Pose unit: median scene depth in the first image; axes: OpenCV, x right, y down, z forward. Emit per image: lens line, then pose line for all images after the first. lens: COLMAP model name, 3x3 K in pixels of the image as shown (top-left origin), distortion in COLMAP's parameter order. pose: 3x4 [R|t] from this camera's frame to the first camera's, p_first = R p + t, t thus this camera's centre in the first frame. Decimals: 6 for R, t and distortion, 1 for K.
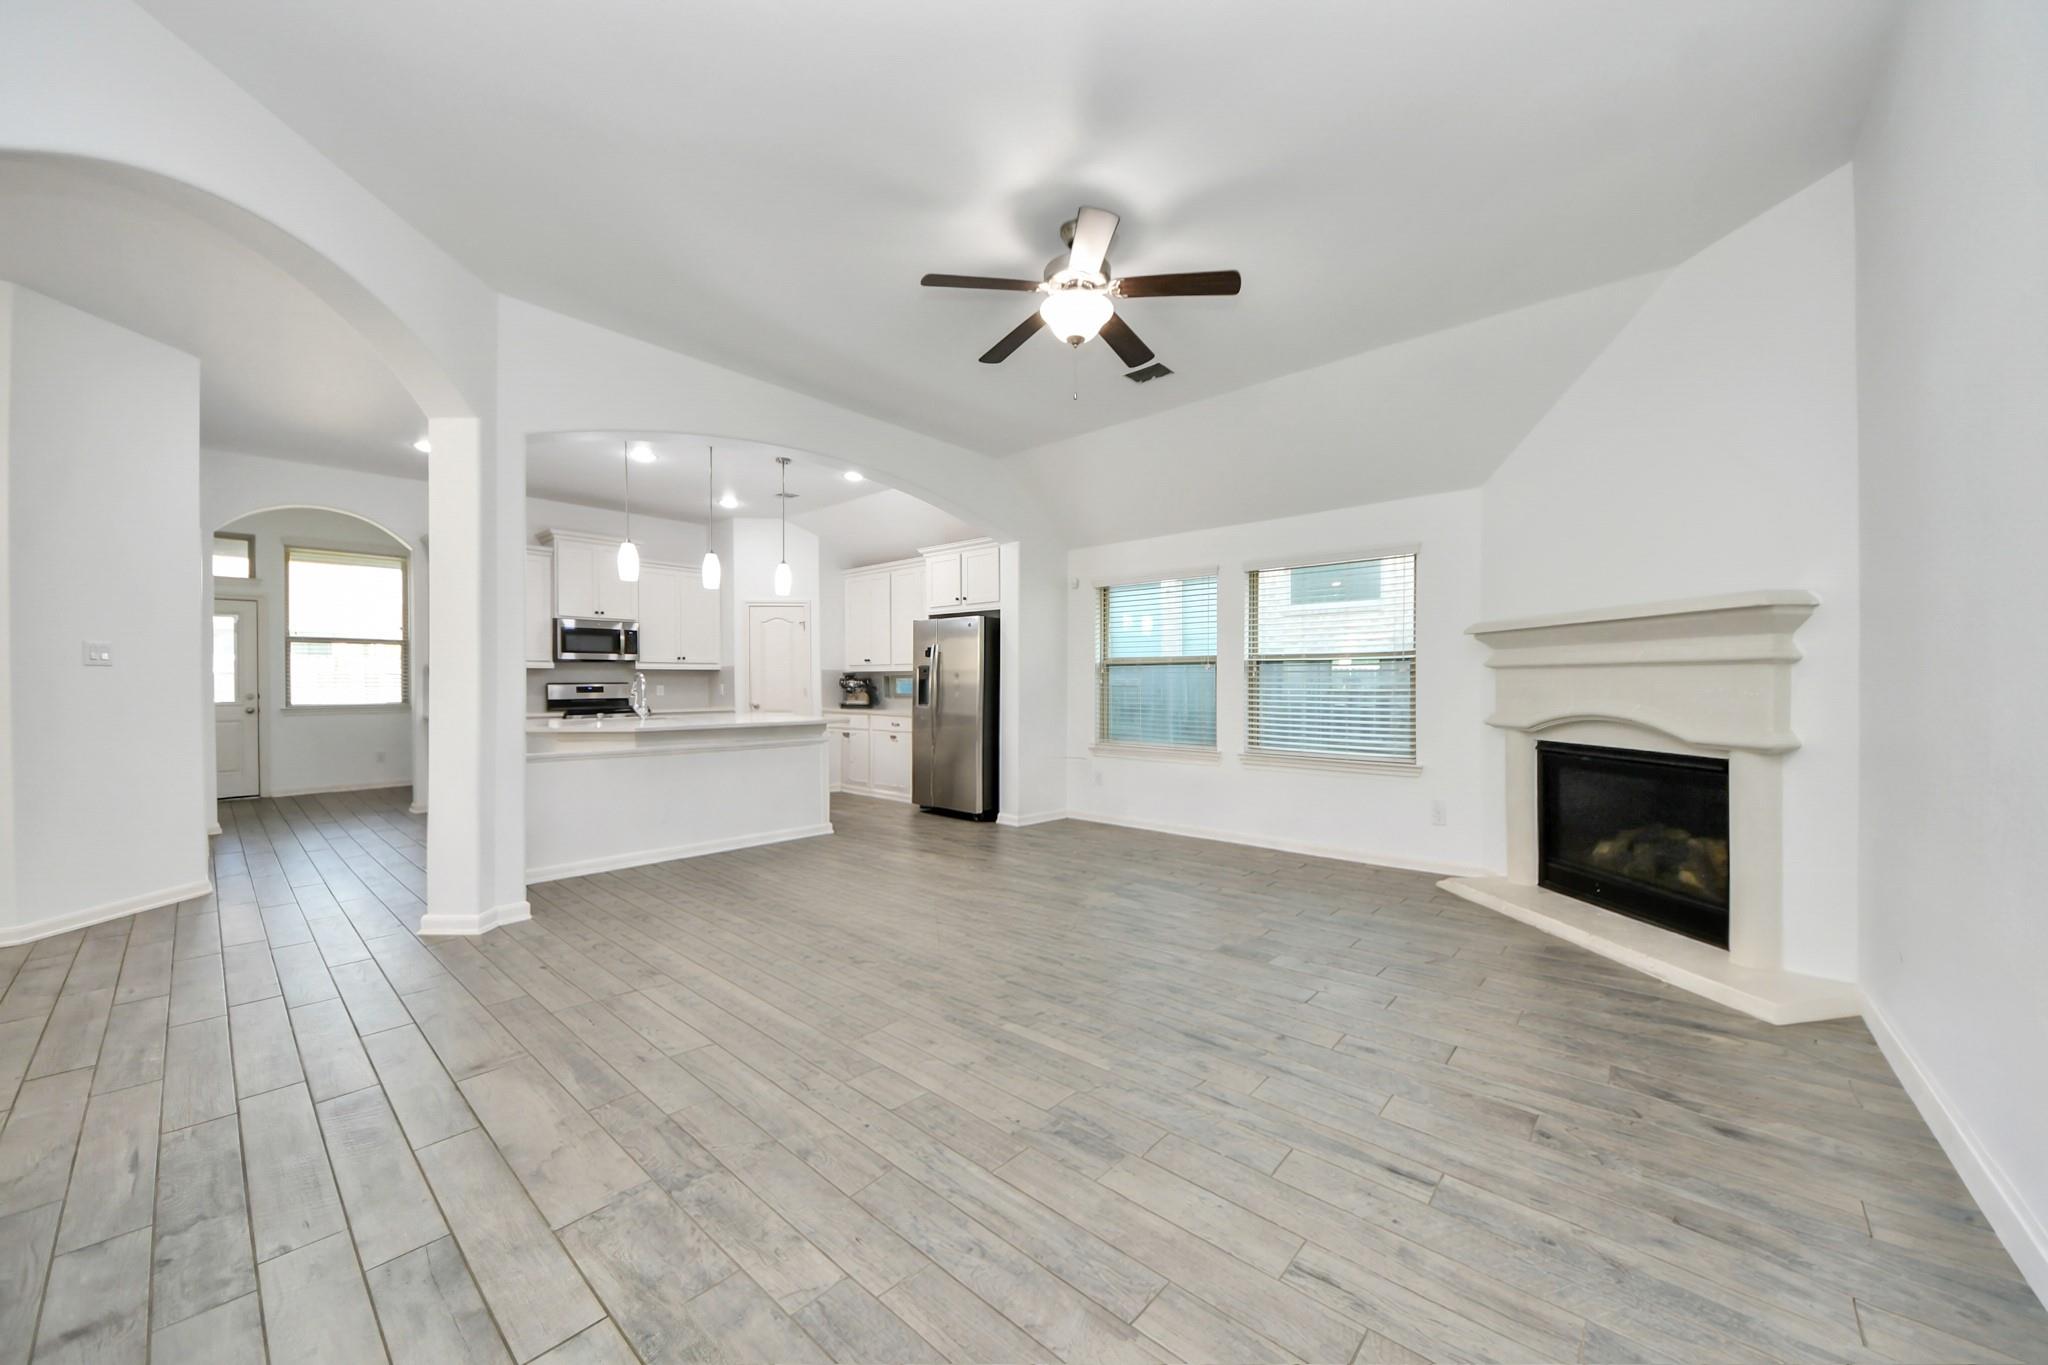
lens RADIAL K [[731.8, 0, 1024.0], [0, 731.8, 682.5], [0, 0, 1]] dist [0.026966, -0.019610]
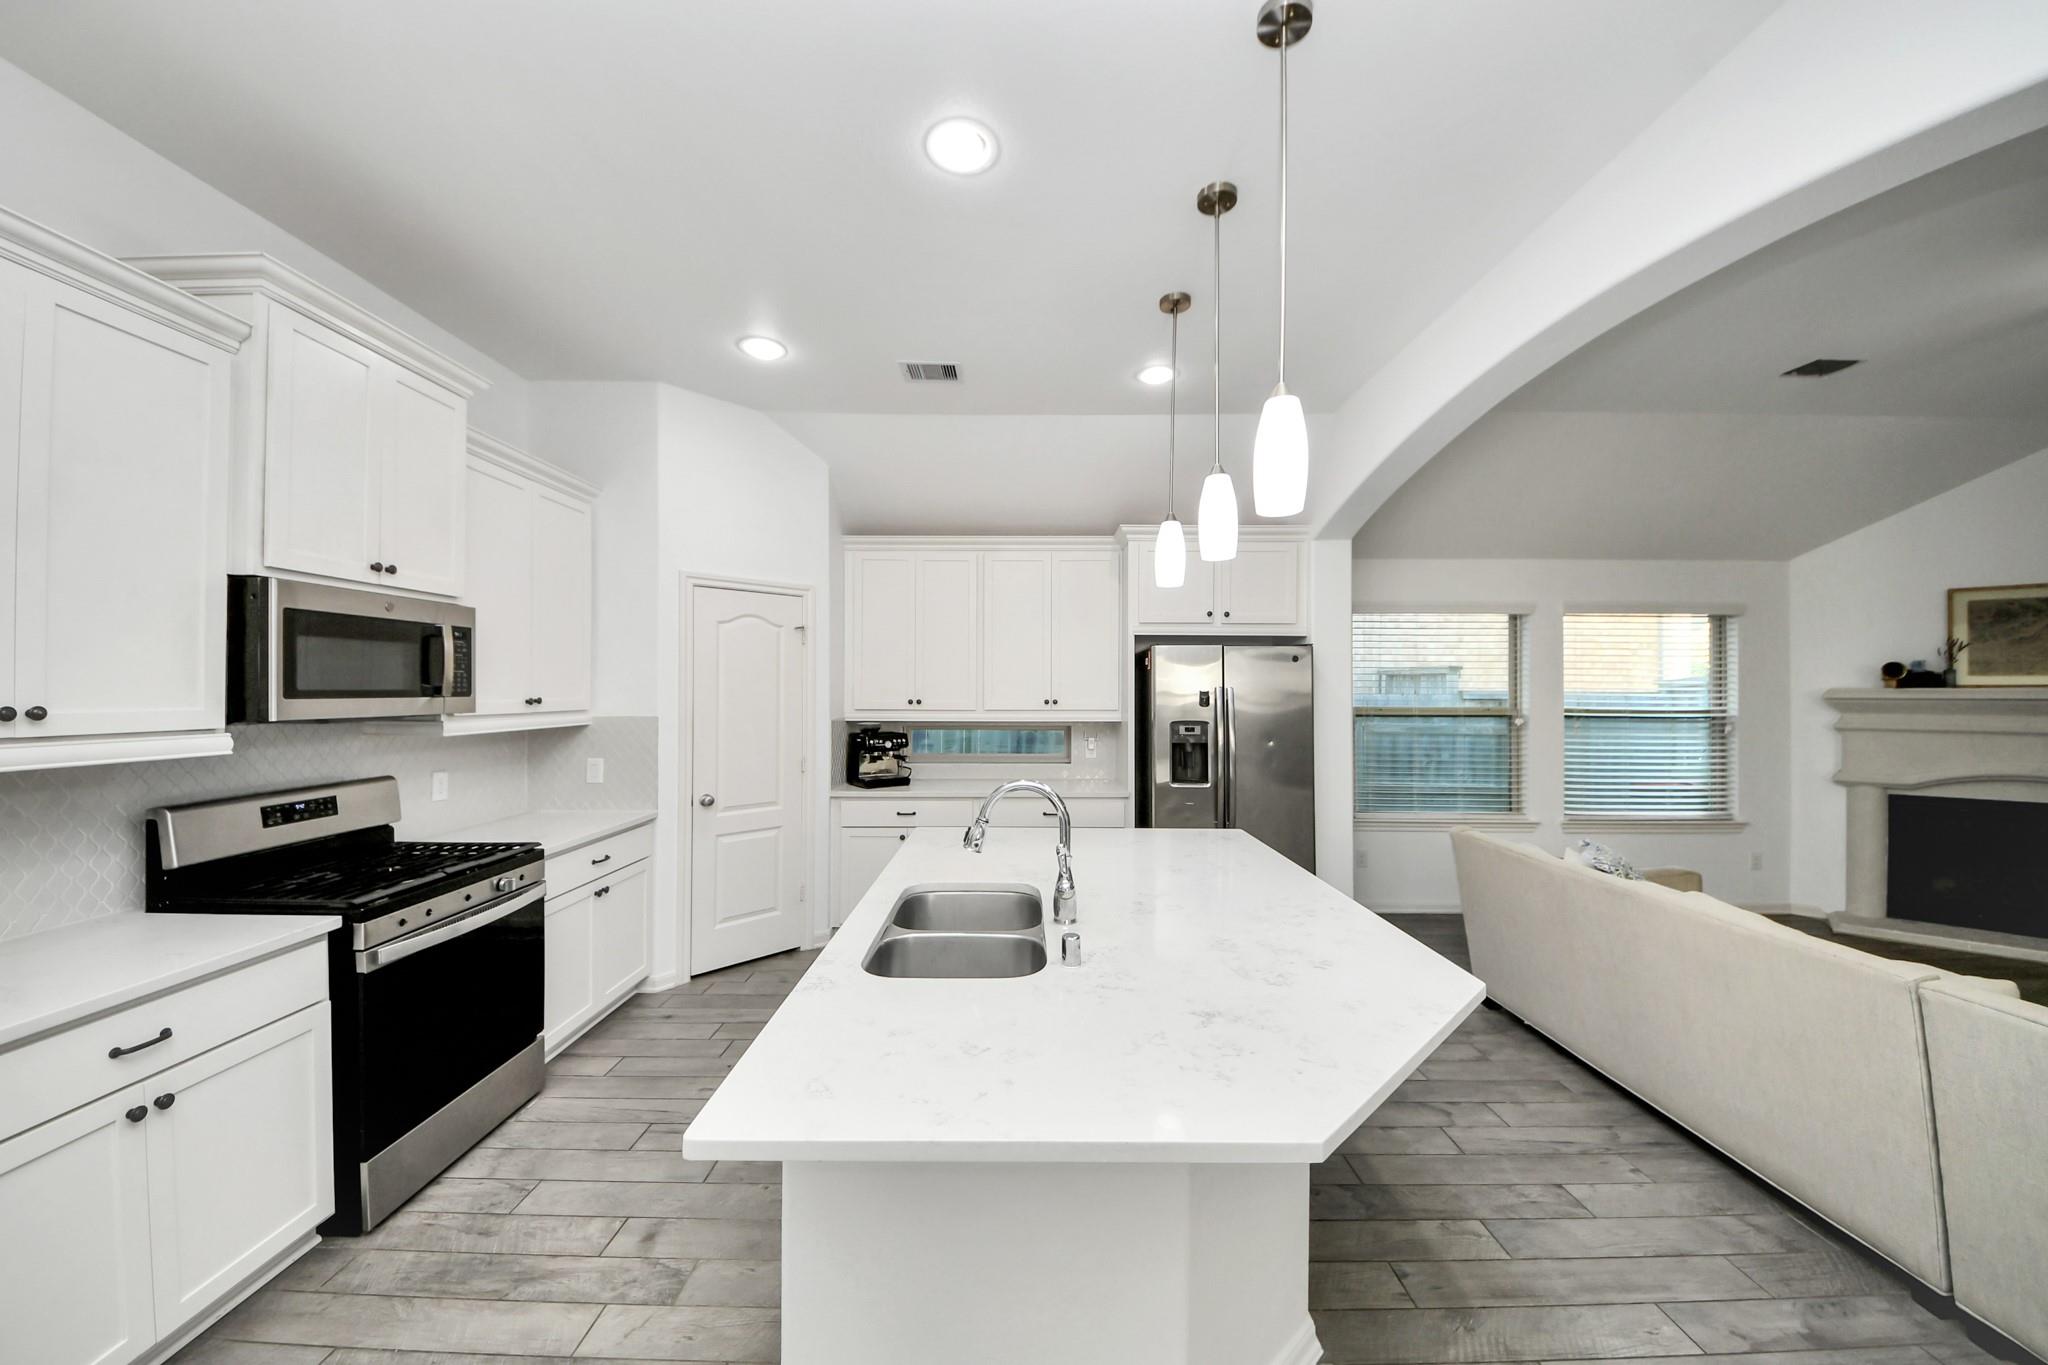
lens RADIAL K [[731.8, 0, 1024.0], [0, 731.8, 682.5], [0, 0, 1]] dist [0.026966, -0.019610]
pose [[0.739171, 0.010316, 0.673439, -0.578196], [-0.002676, 0.999920, -0.012380, -0.041710], [-0.673512, 0.007349, 0.739139, 0.570635]]
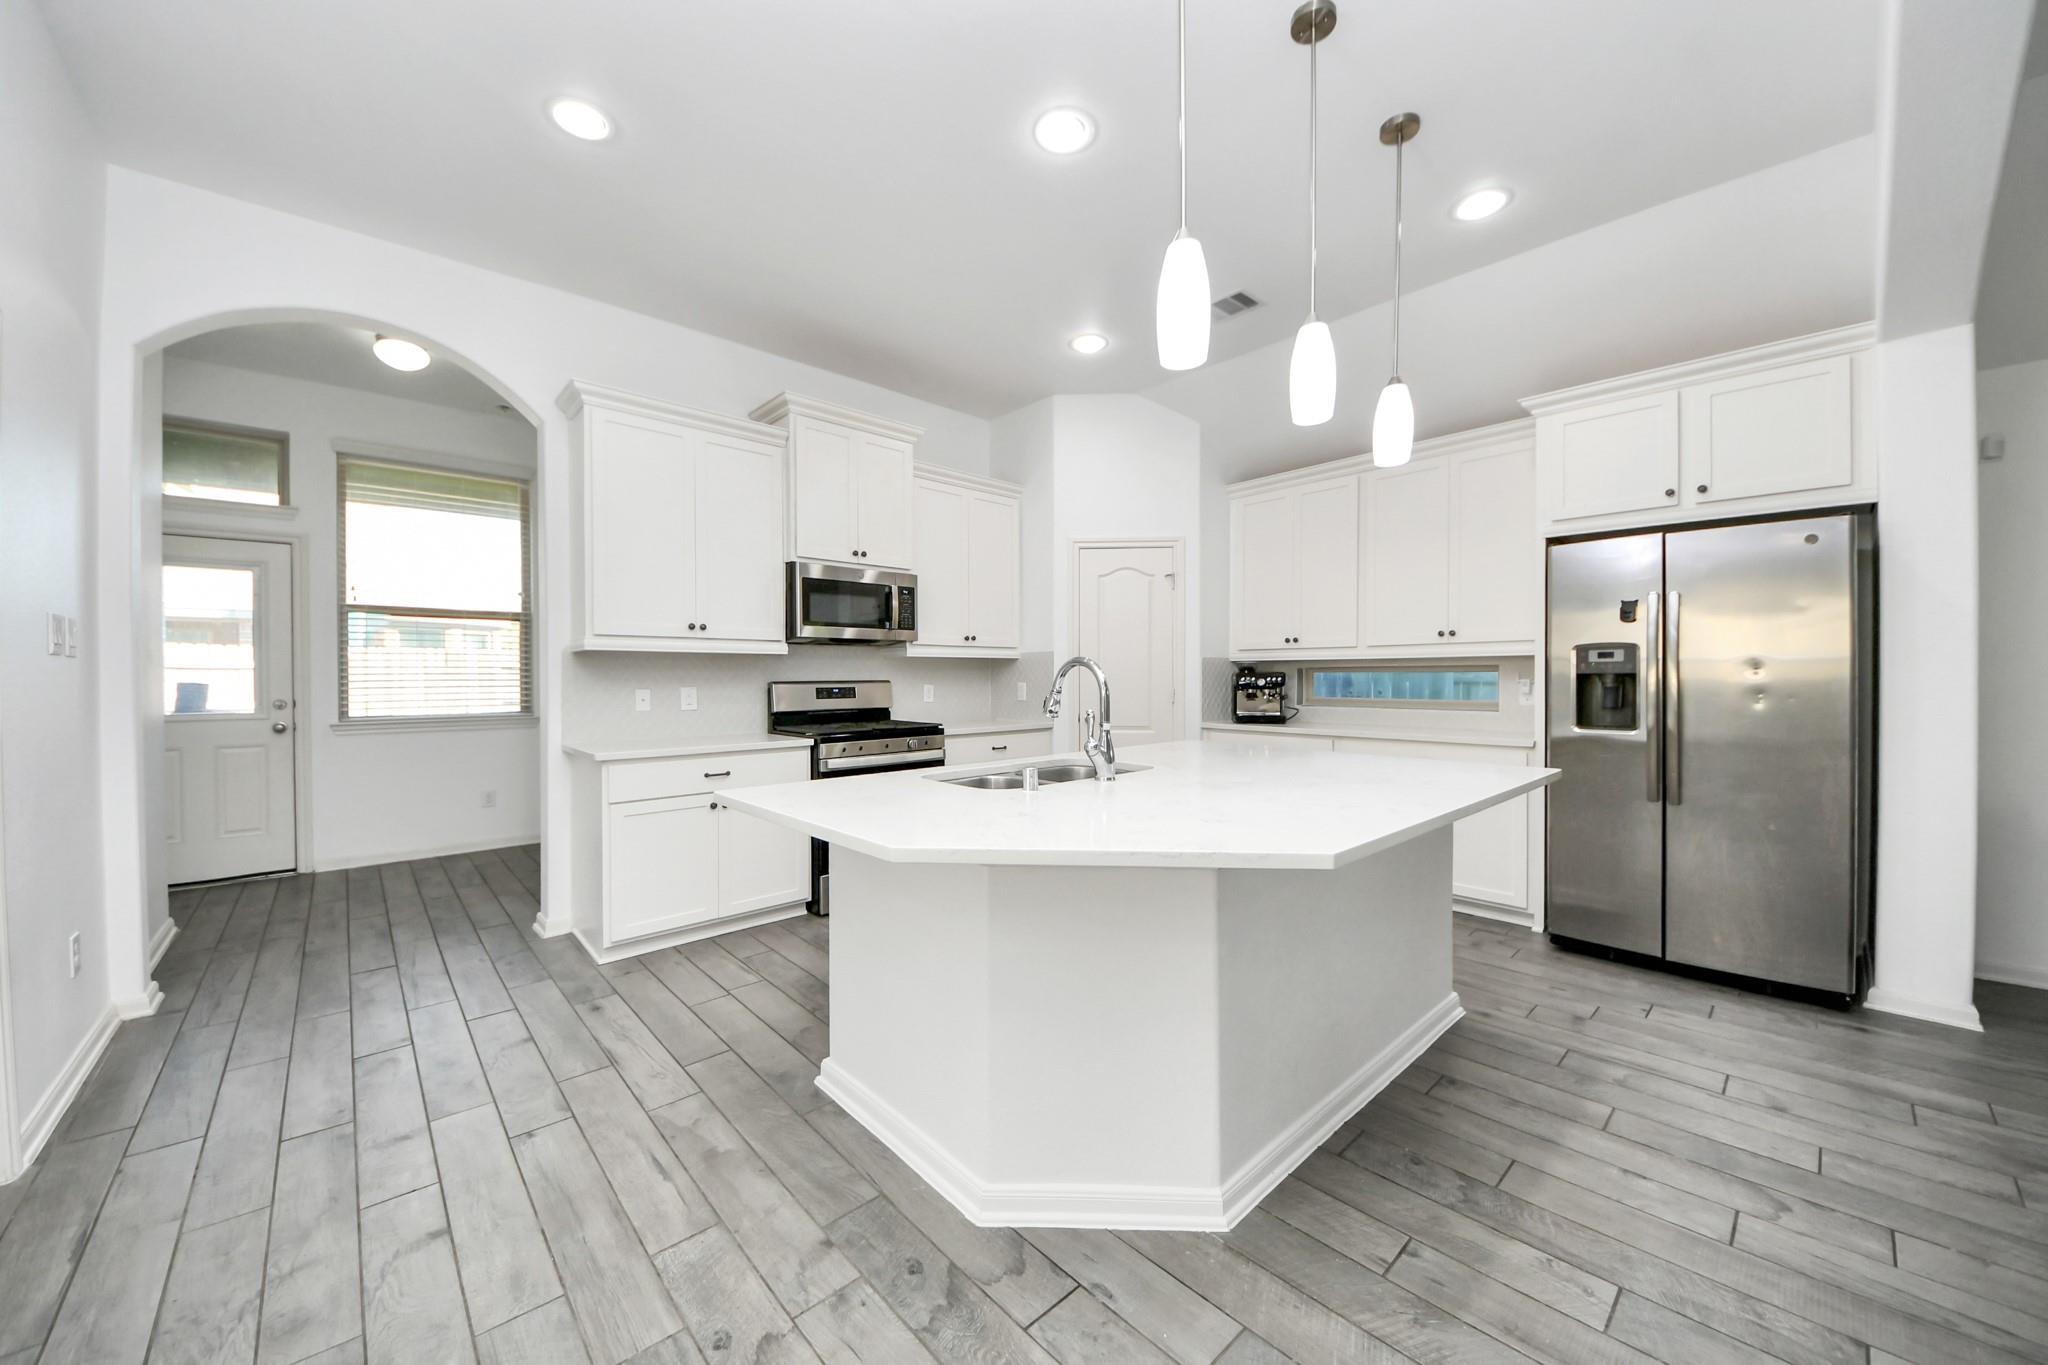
lens RADIAL K [[731.8, 0, 1024.0], [0, 731.8, 682.5], [0, 0, 1]] dist [0.026966, -0.019610]
pose [[0.995777, -0.000267, -0.091809, -0.397786], [0.000667, 0.999990, 0.004321, -0.000667], [0.091807, -0.004364, 0.995767, 0.459510]]
